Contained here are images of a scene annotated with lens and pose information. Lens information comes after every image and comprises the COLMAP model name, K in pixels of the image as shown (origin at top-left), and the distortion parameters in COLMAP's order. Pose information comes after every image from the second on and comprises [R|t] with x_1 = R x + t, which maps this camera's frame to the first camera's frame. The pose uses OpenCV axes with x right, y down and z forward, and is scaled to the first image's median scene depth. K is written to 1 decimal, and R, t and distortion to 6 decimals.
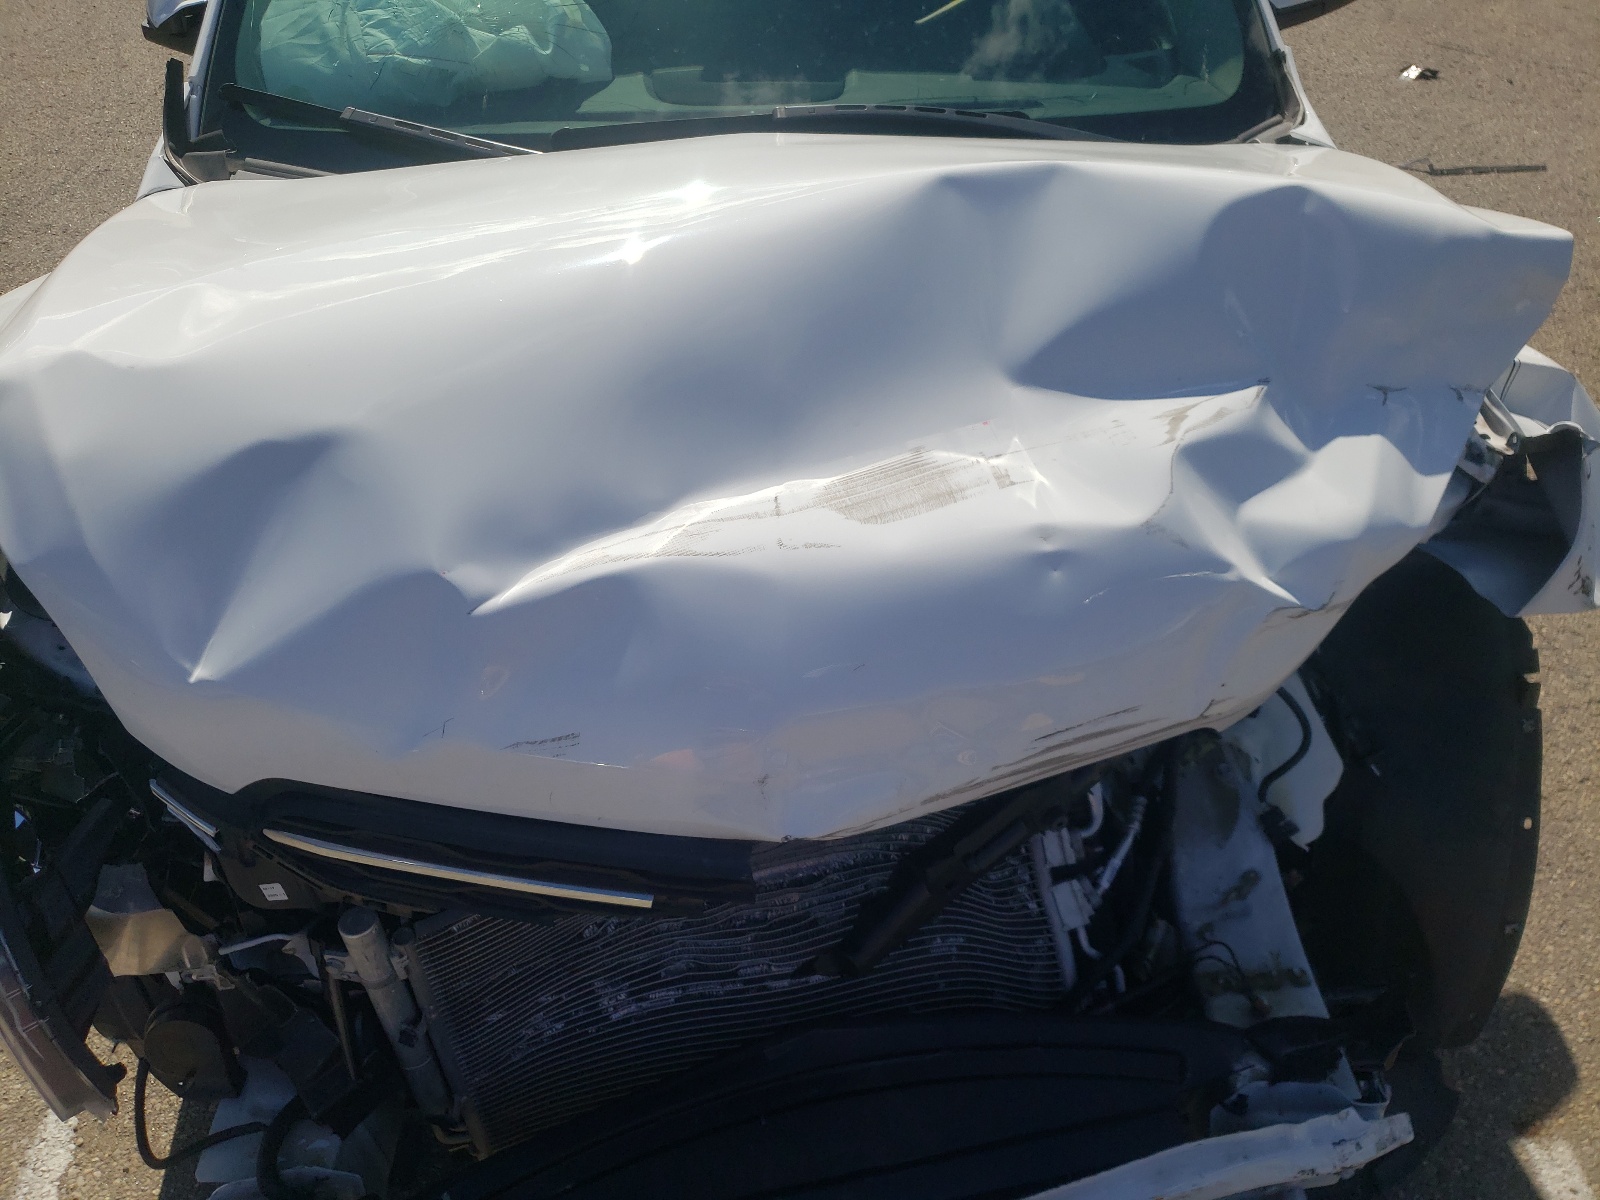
lens RADIAL K [[1252.6, 0, 845.1], [0, 1252.6, 620.0], [0, 0, 1]] dist [0.012390, -0.003354]
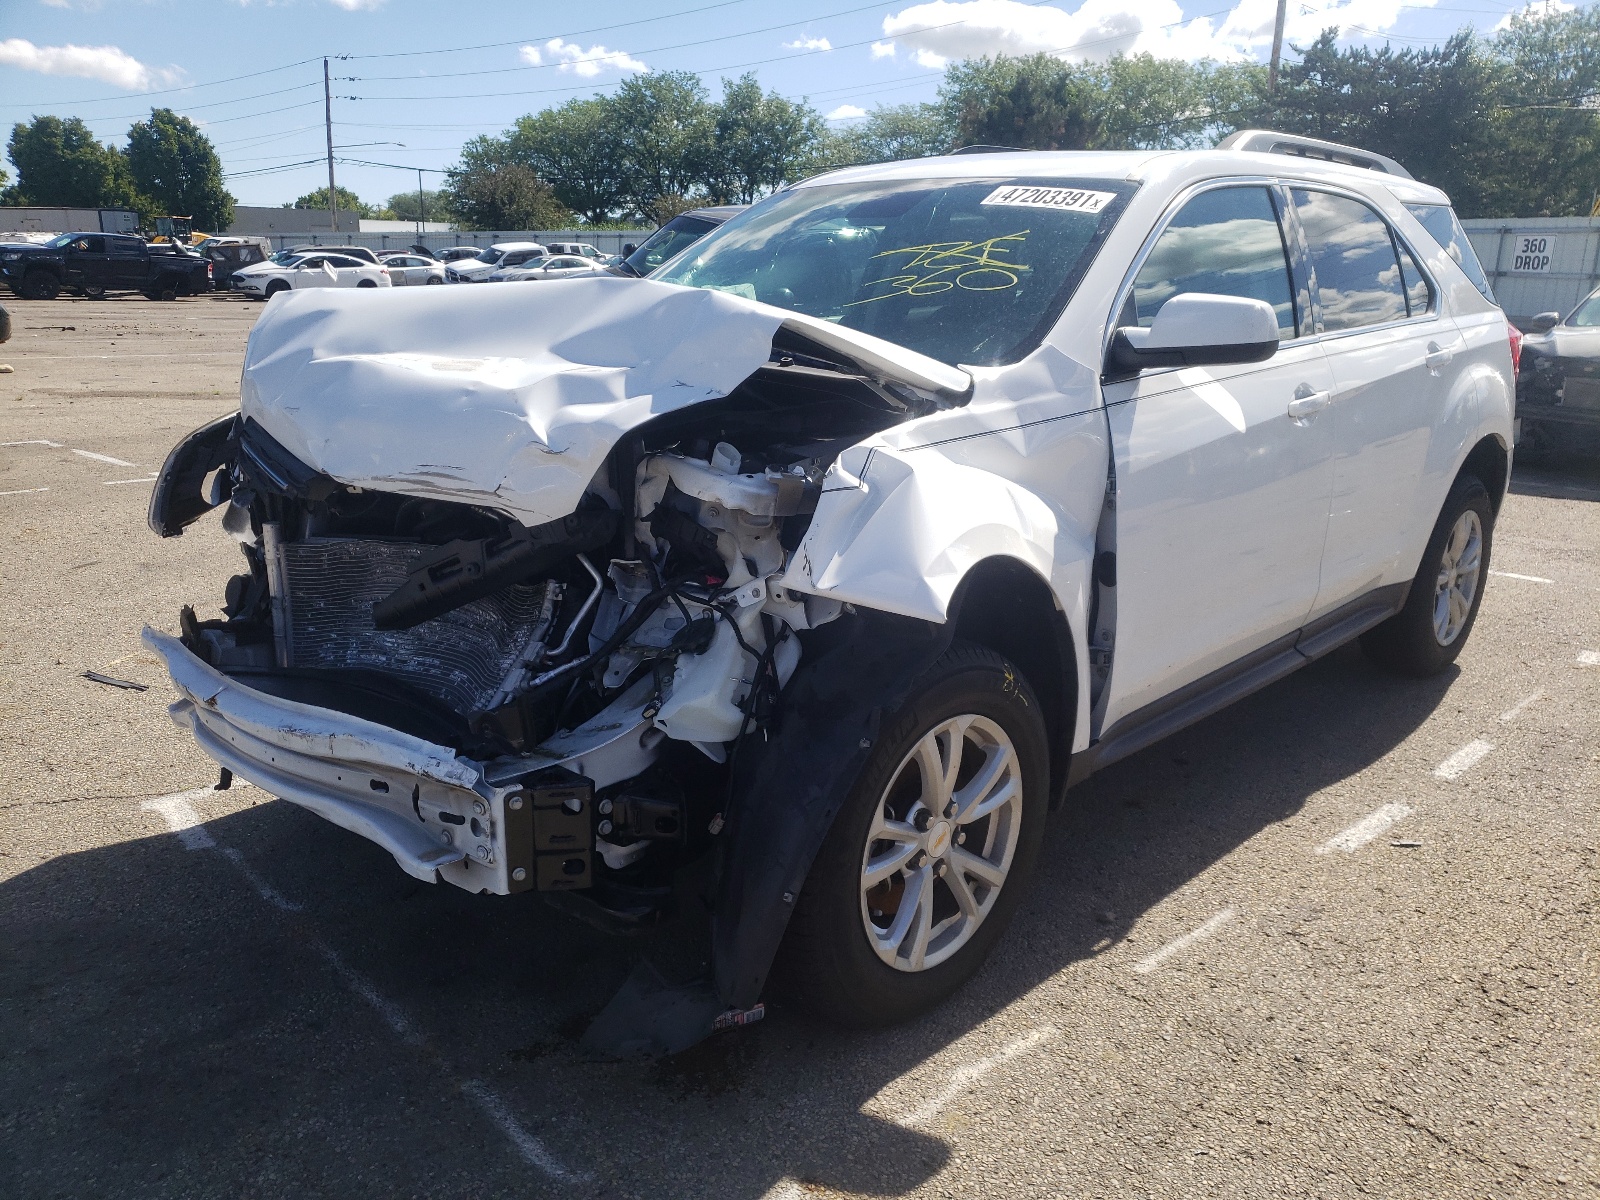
lens RADIAL K [[1252.6, 0, 845.1], [0, 1252.6, 620.0], [0, 0, 1]] dist [0.012390, -0.003354]
pose [[0.681430, 0.205117, -0.702553, 1.606576], [-0.503052, 0.828494, -0.246041, 0.348406], [0.531594, 0.521080, 0.667745, 0.104158]]
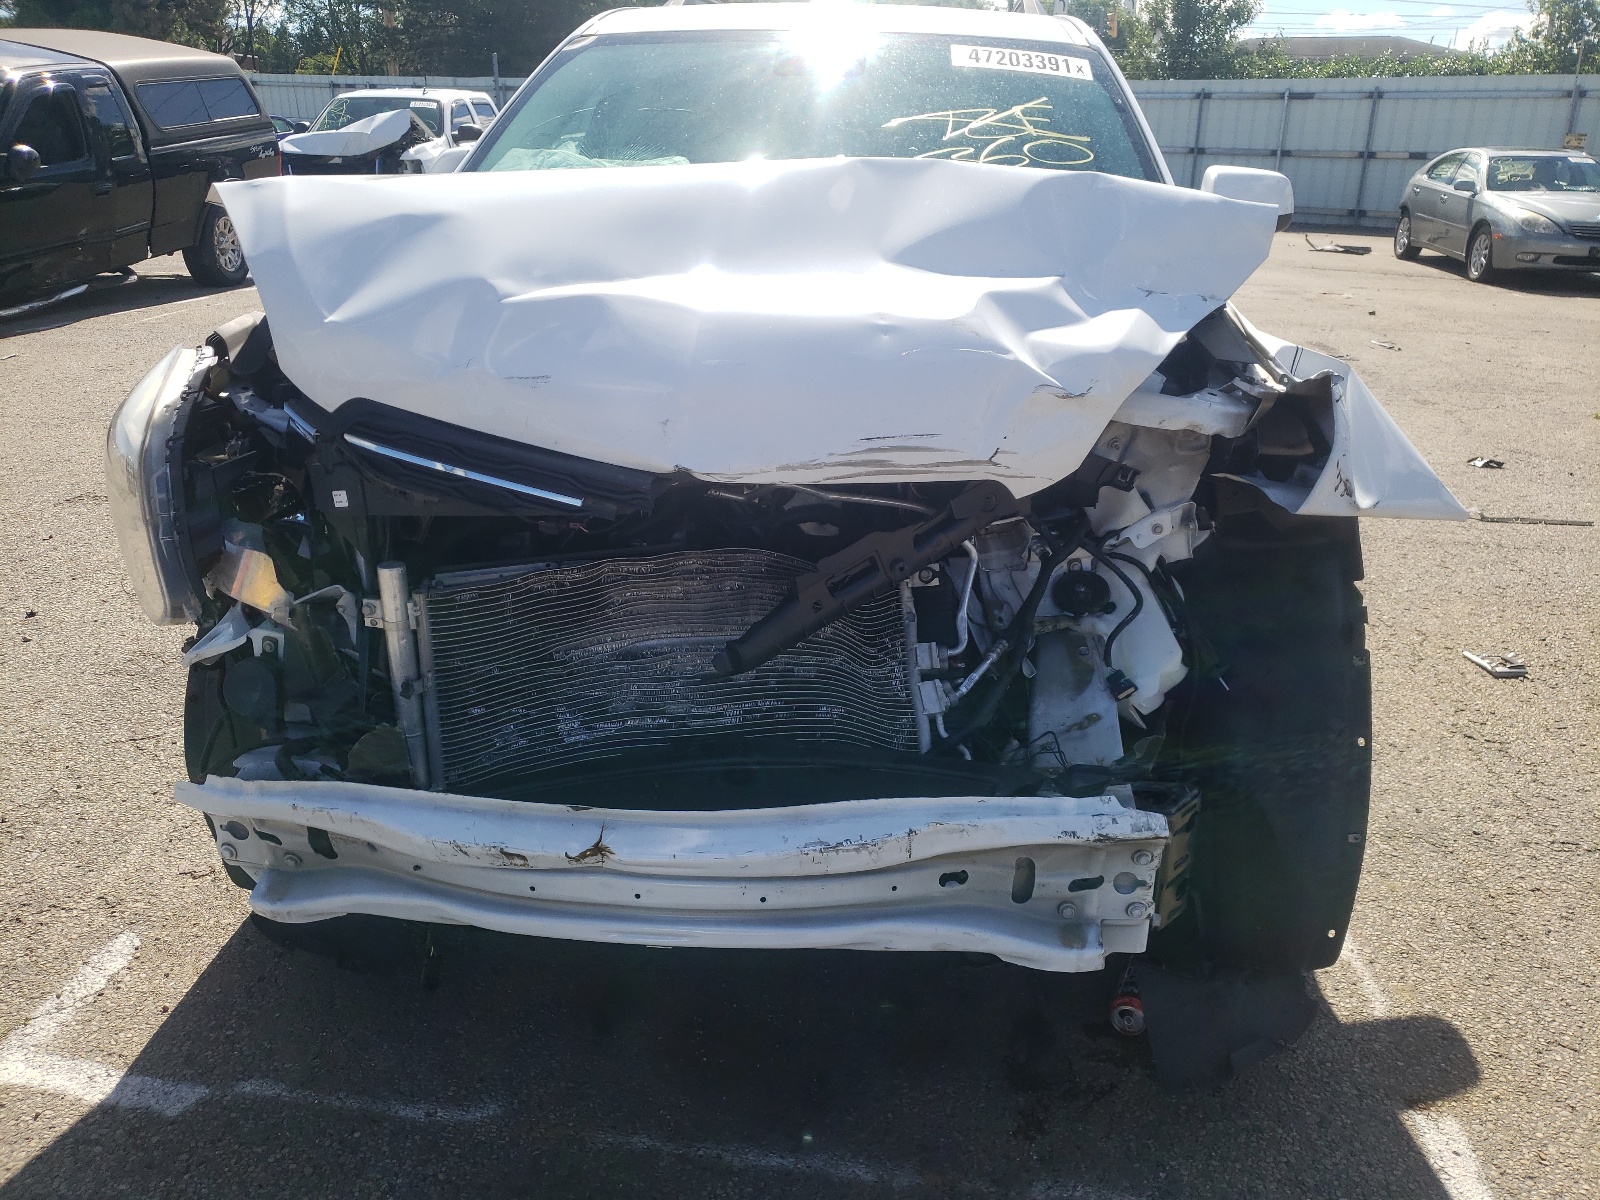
lens RADIAL K [[1237.3, 0, 869.0], [0, 1237.3, 621.4], [0, 0, 1]] dist [0.063123, -0.068398]
pose [[0.988124, 0.070920, -0.136316, 0.282572], [-0.114977, 0.929774, -0.349716, 0.602511], [0.101941, 0.361236, 0.926885, -0.190731]]
